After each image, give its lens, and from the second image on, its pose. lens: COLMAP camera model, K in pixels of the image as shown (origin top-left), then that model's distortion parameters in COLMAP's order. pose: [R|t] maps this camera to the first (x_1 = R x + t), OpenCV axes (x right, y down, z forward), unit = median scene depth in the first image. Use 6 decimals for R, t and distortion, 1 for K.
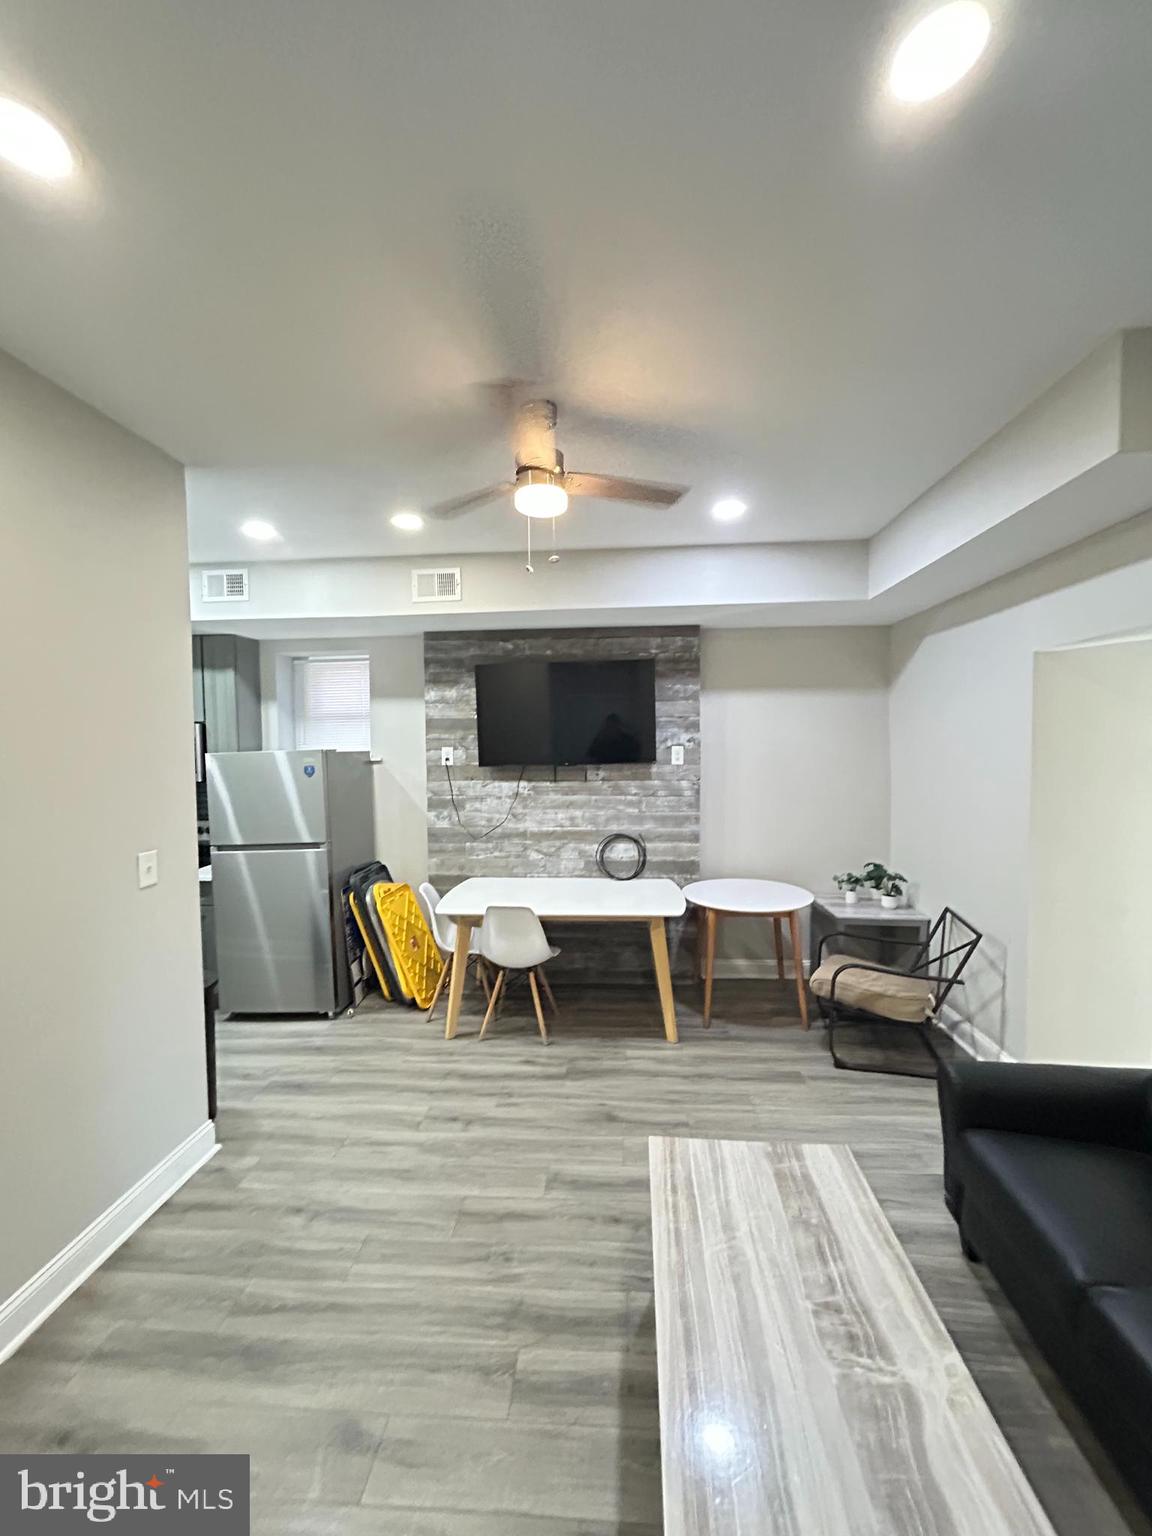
lens RADIAL K [[618.2, 0, 585.6], [0, 618.2, 767.3], [0, 0, 1]] dist [-0.000890, -0.000682]
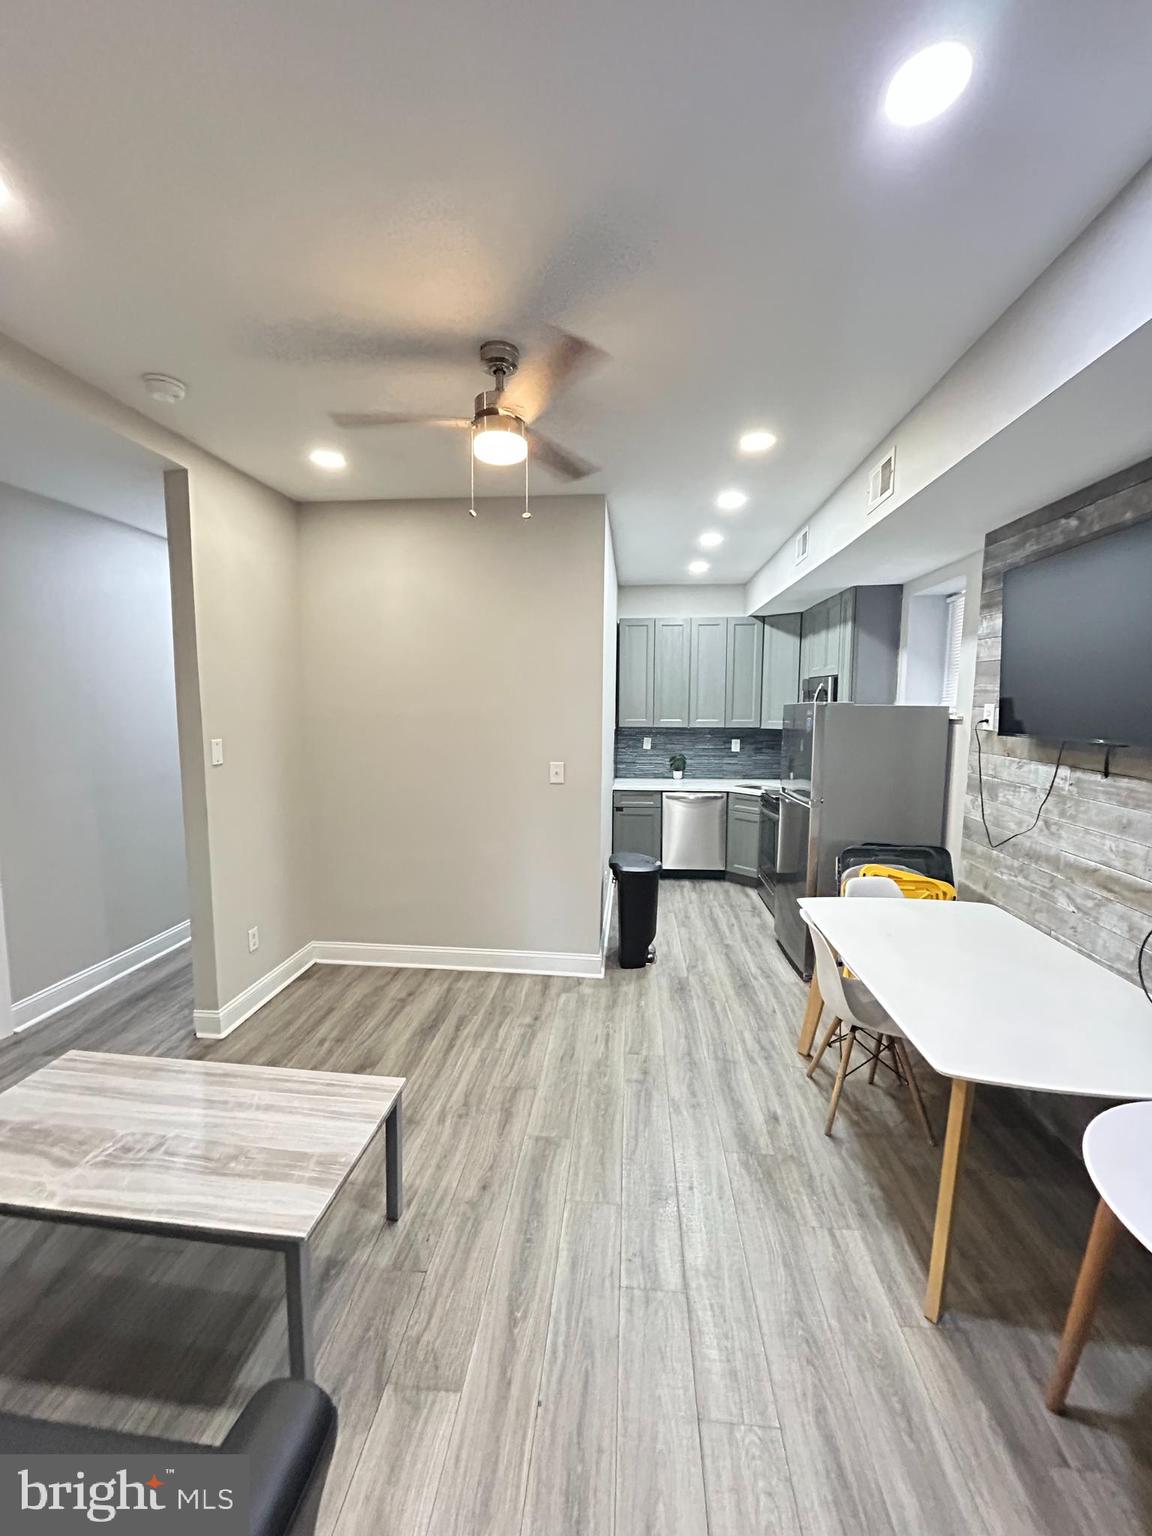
lens RADIAL K [[618.2, 0, 565.0], [0, 618.2, 769.6], [0, 0, 1]] dist [-0.000890, -0.000682]
pose [[-0.041147, 0.124981, -0.991306, 0.759947], [-0.044413, 0.990936, 0.126778, -0.042027], [0.998166, 0.049244, -0.035223, 0.921190]]
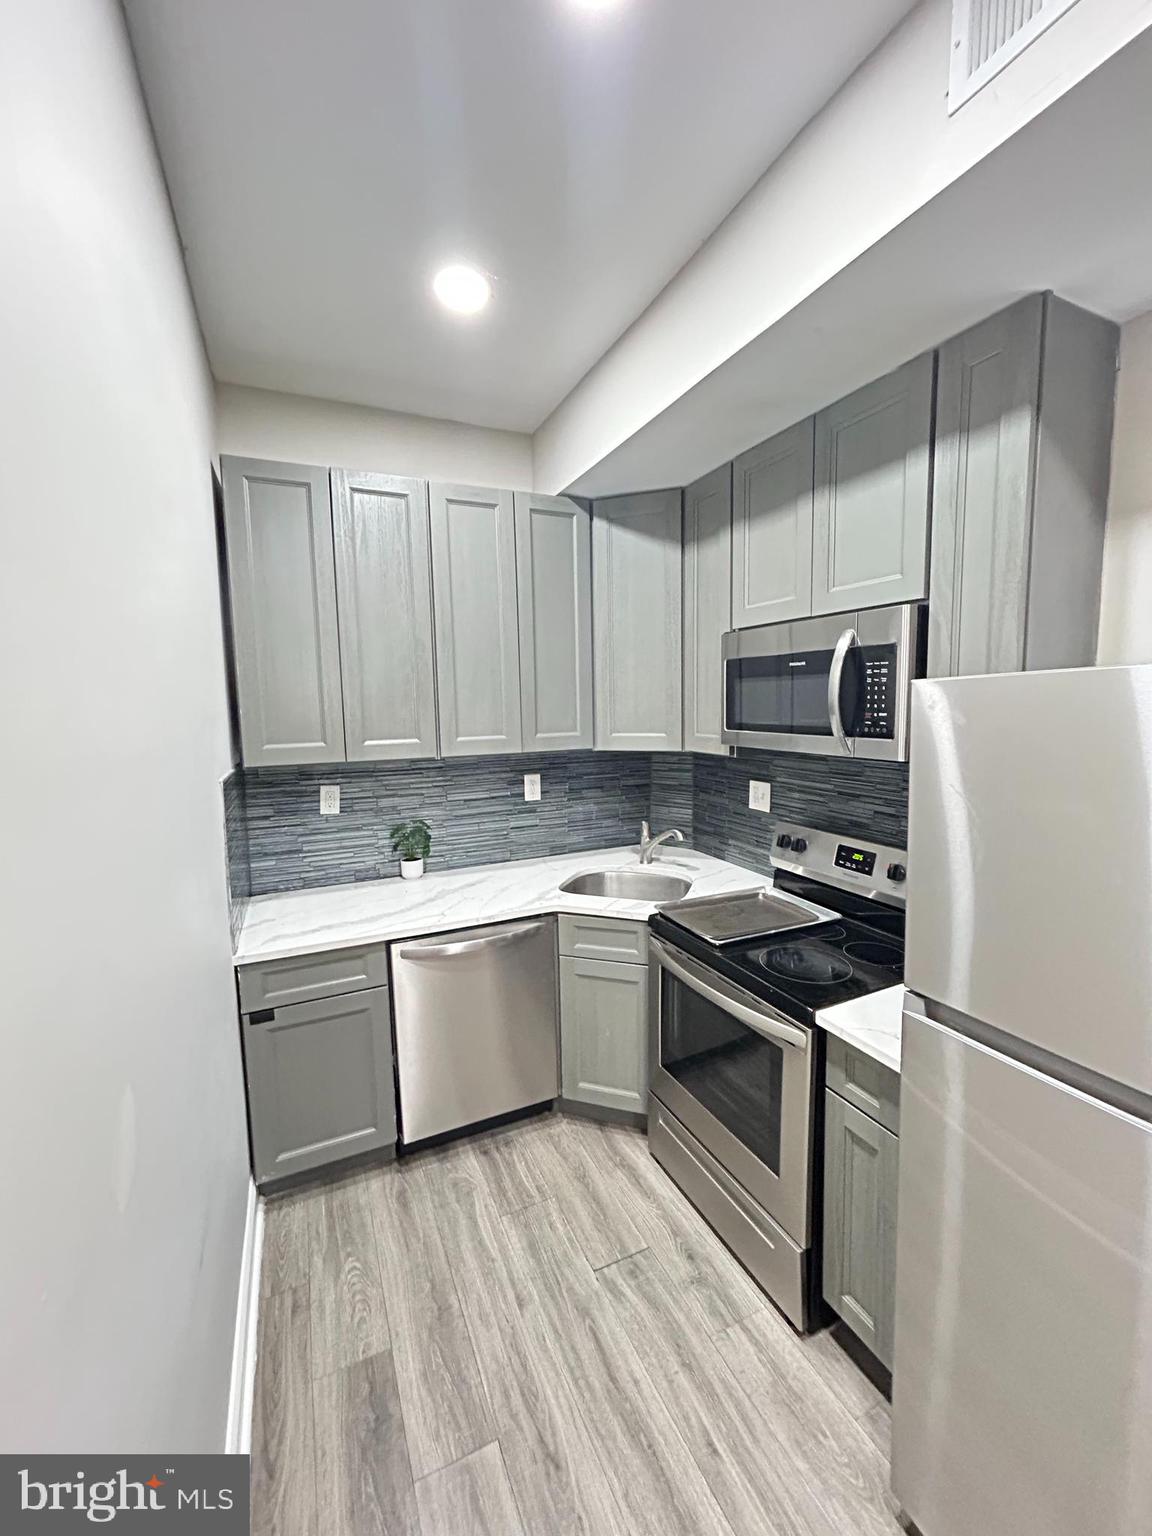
lens RADIAL K [[618.2, 0, 575.4], [0, 618.2, 767.2], [0, 0, 1]] dist [-0.000890, -0.000682]
pose [[0.477234, 0.097464, -0.873355, -0.620029], [-0.028833, 0.995032, 0.095288, -0.005977], [0.878303, -0.020293, 0.477673, 1.027239]]
